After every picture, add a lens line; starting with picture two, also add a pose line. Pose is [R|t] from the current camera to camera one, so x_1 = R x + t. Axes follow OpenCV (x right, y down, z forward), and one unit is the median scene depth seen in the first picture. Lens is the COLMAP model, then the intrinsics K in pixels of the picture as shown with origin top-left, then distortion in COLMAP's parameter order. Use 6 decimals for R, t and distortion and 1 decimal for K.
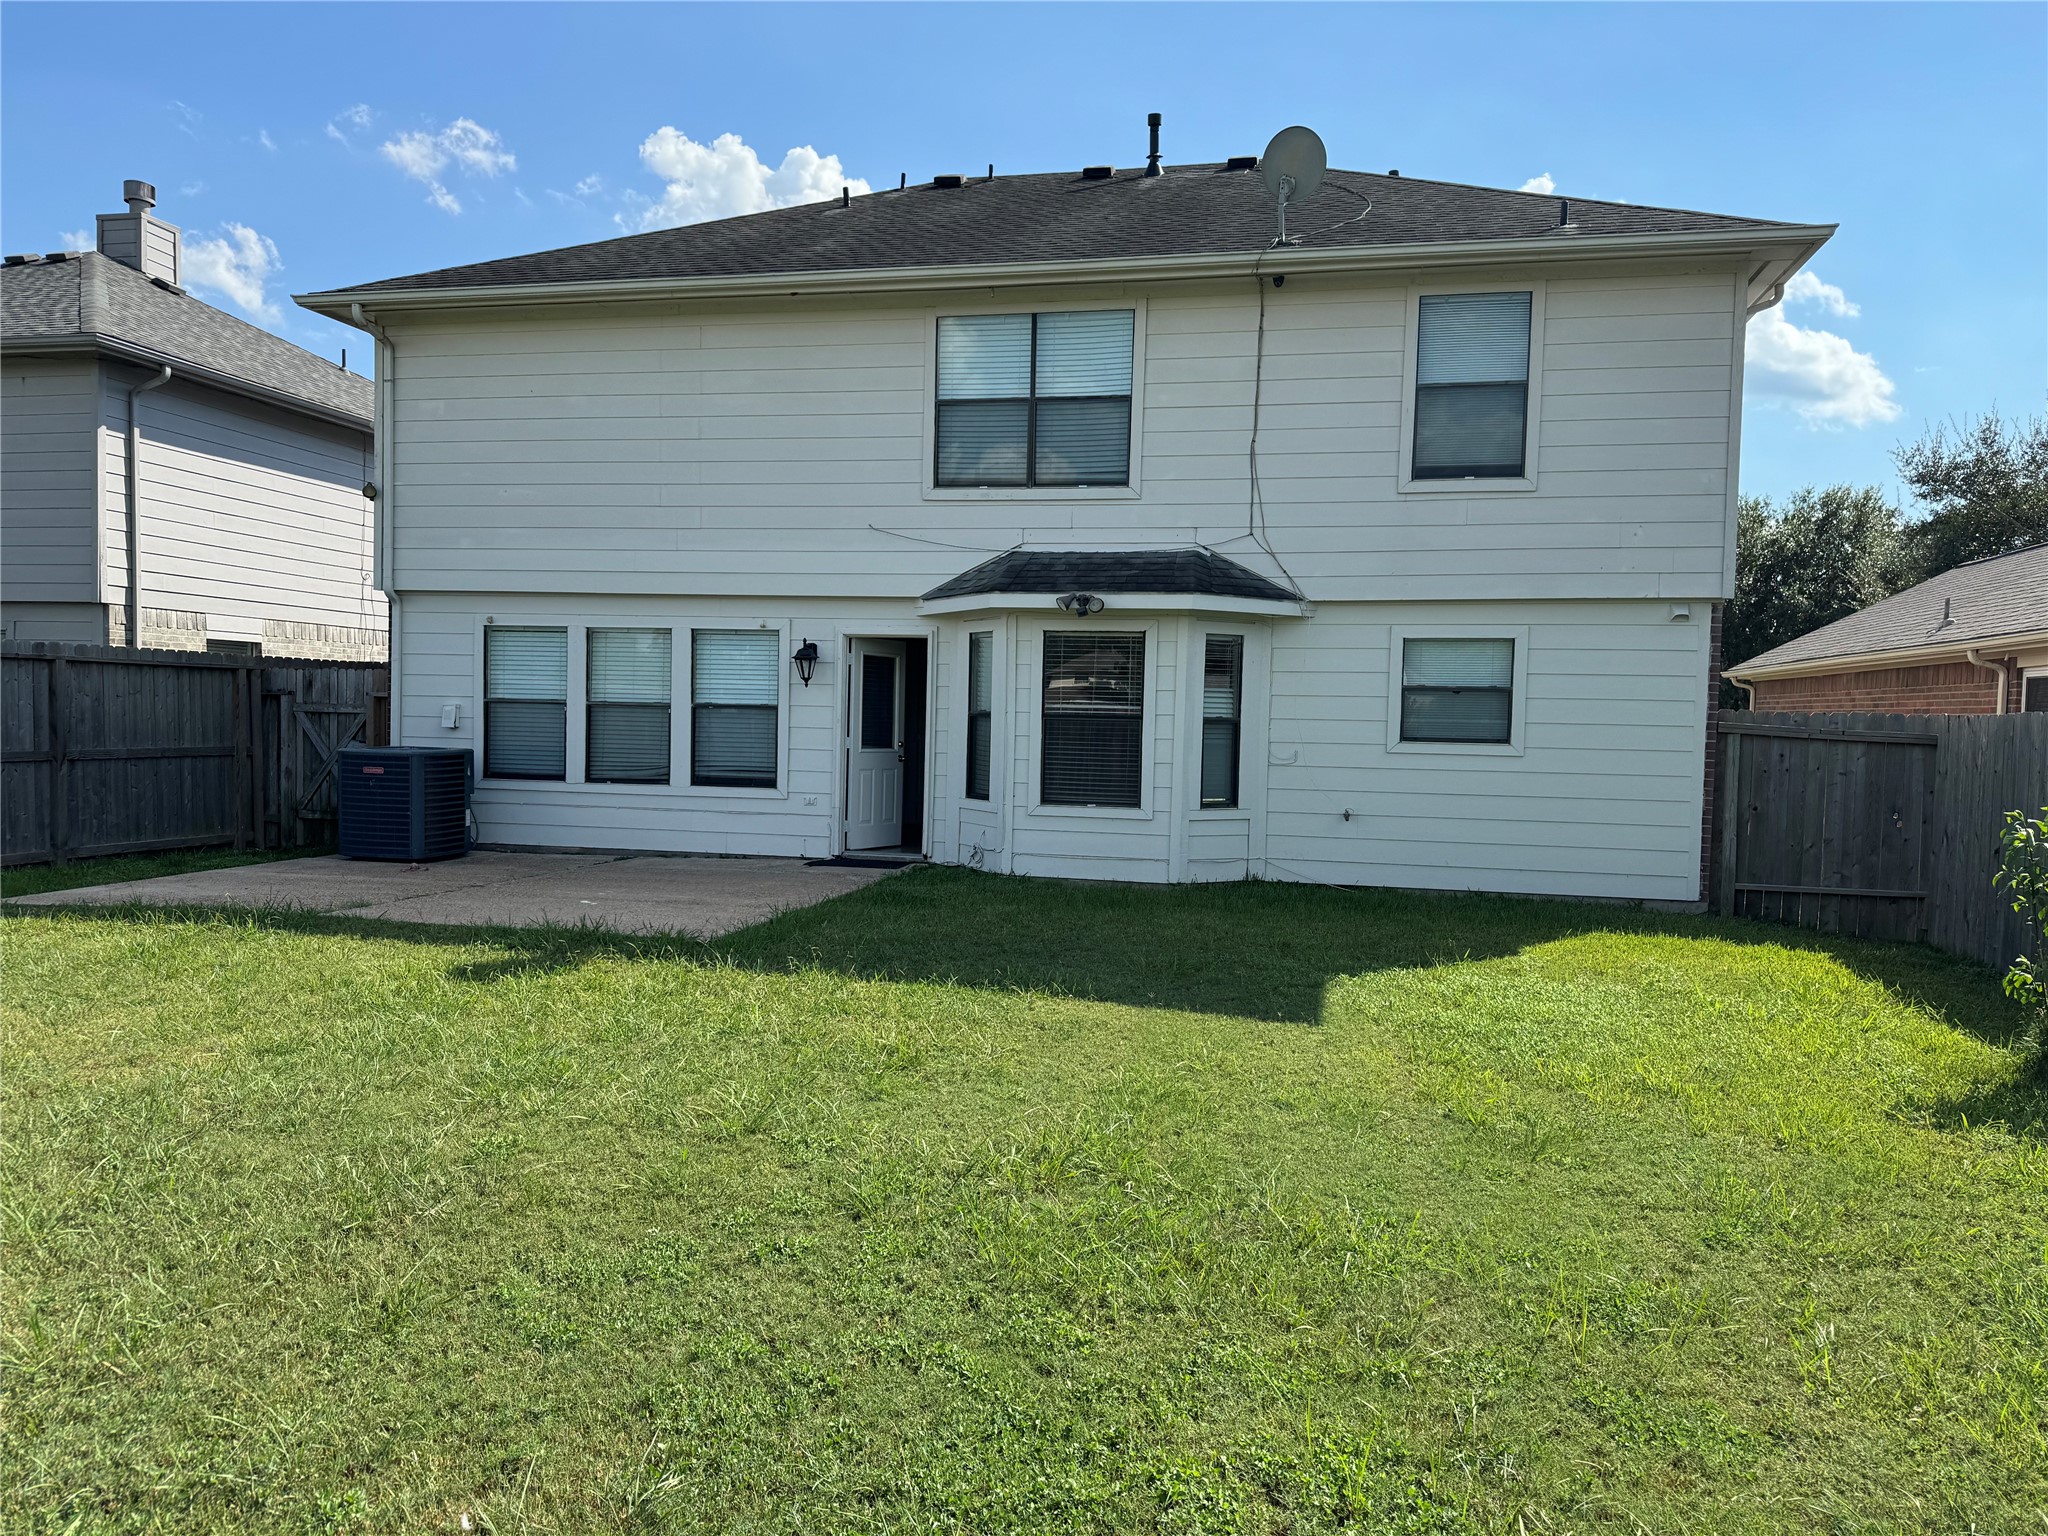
lens RADIAL K [[1457.1, 0, 1022.9], [0, 1457.1, 776.4], [0, 0, 1]] dist [0.053639, -0.055867]
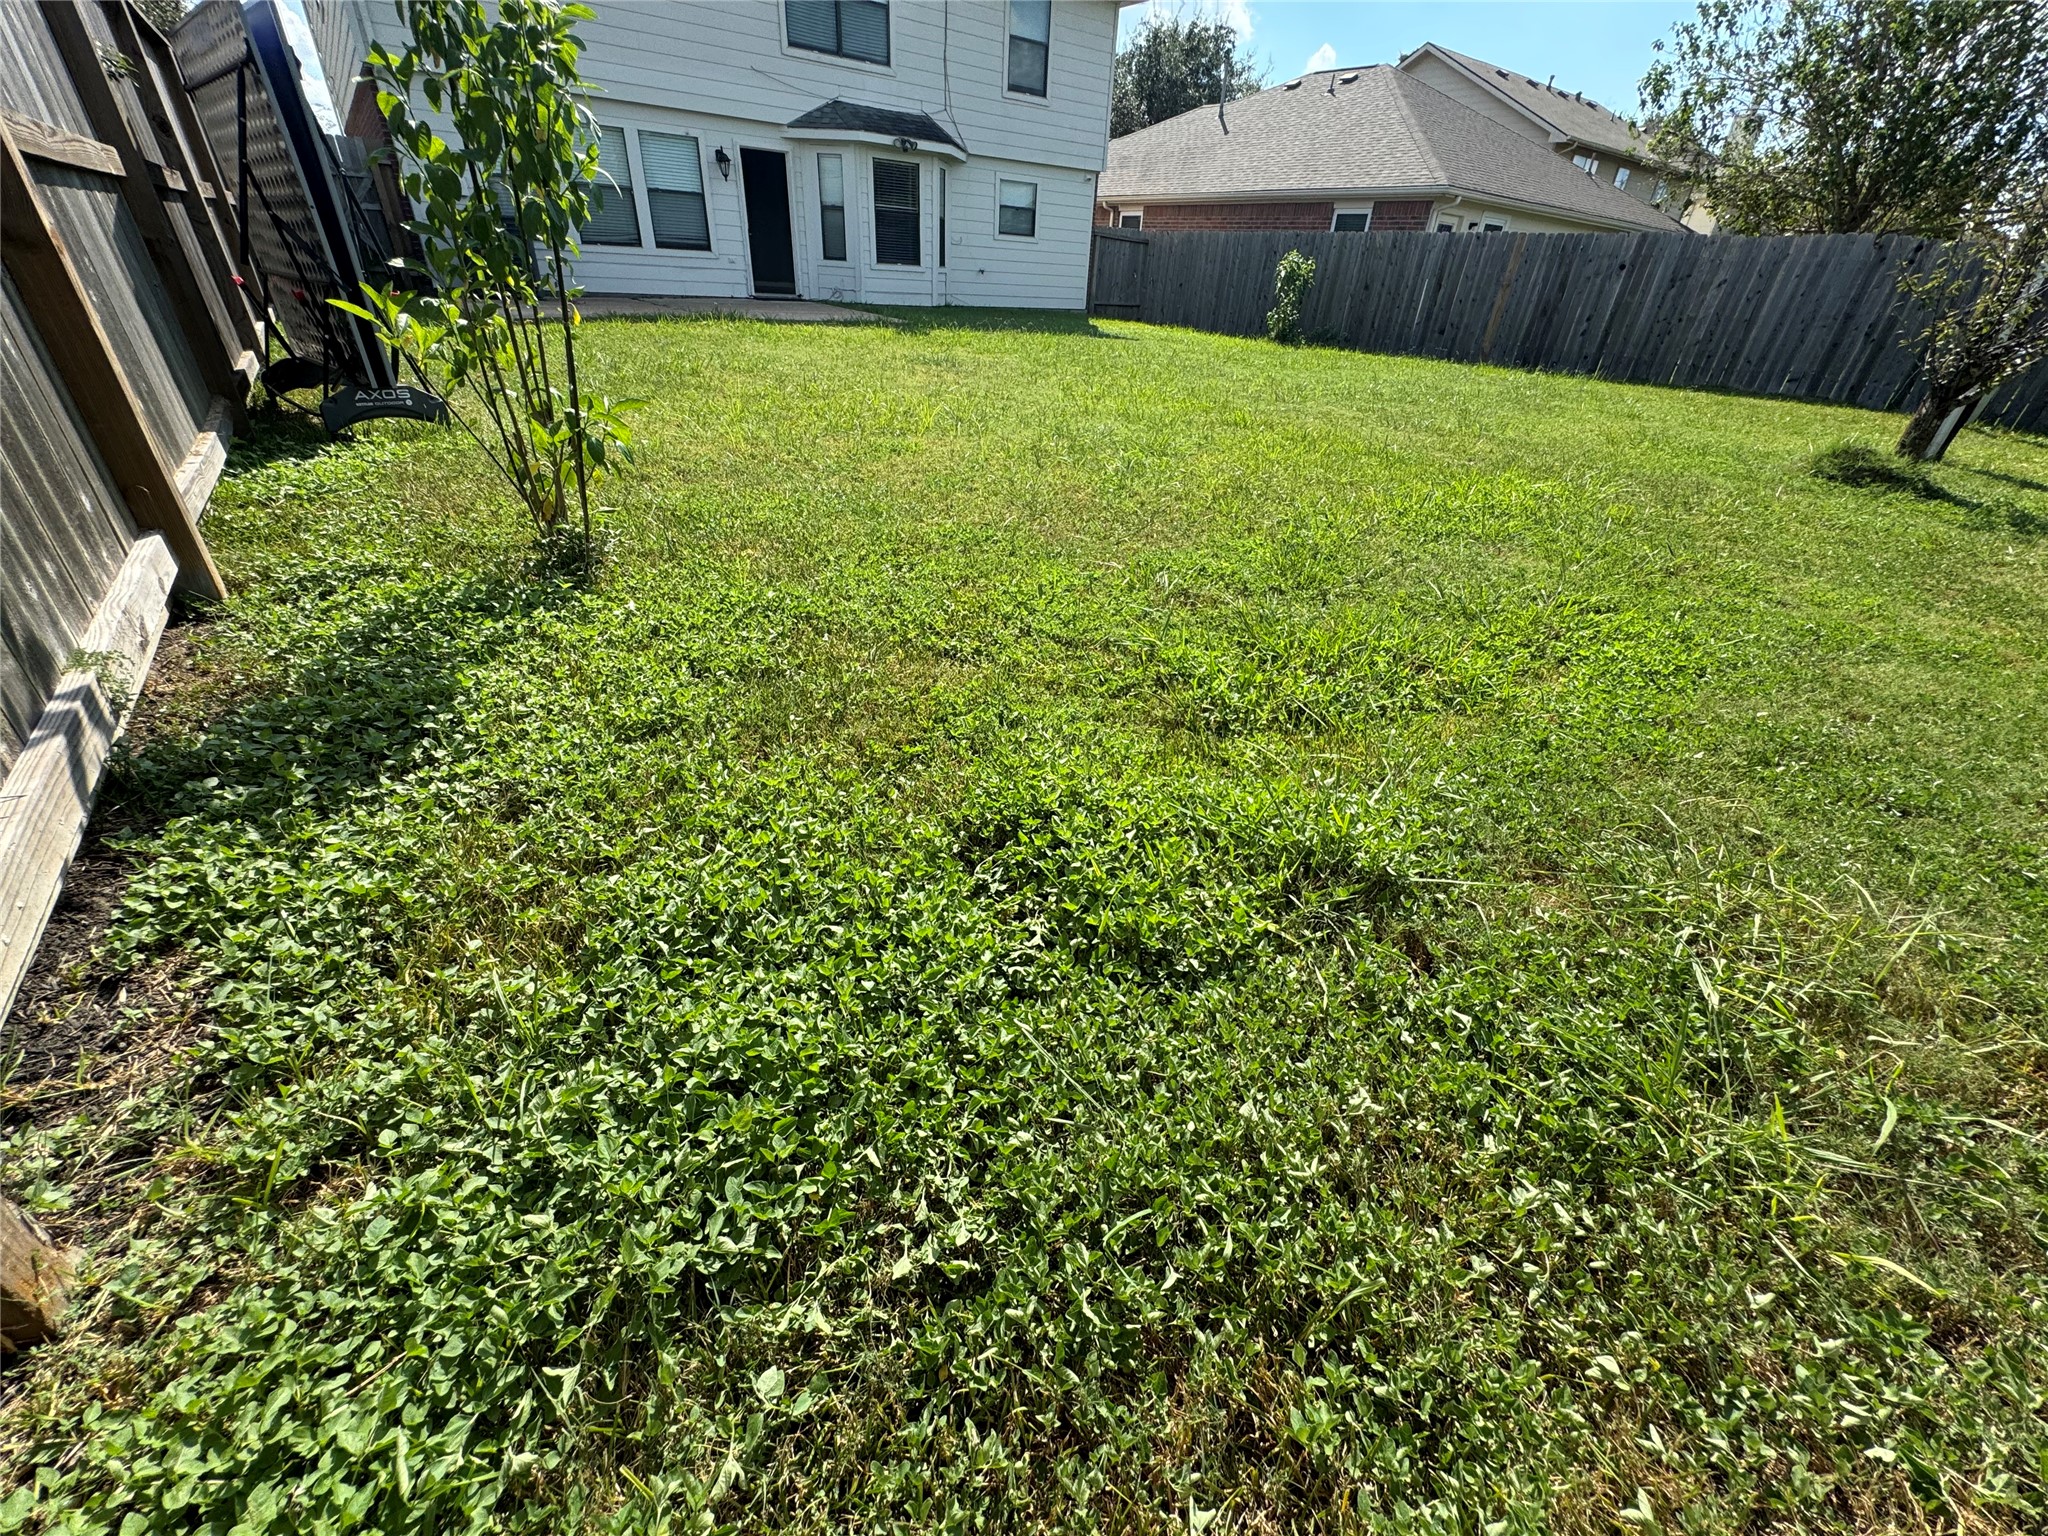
lens RADIAL K [[817.1, 0, 1027.2], [0, 817.1, 769.0], [0, 0, 1]] dist [-0.001112, 0.000088]
pose [[0.661706, -0.381009, 0.645738, -0.811400], [-0.005729, 0.858661, 0.512512, 0.038398], [-0.749741, -0.342832, 0.565998, -0.046388]]
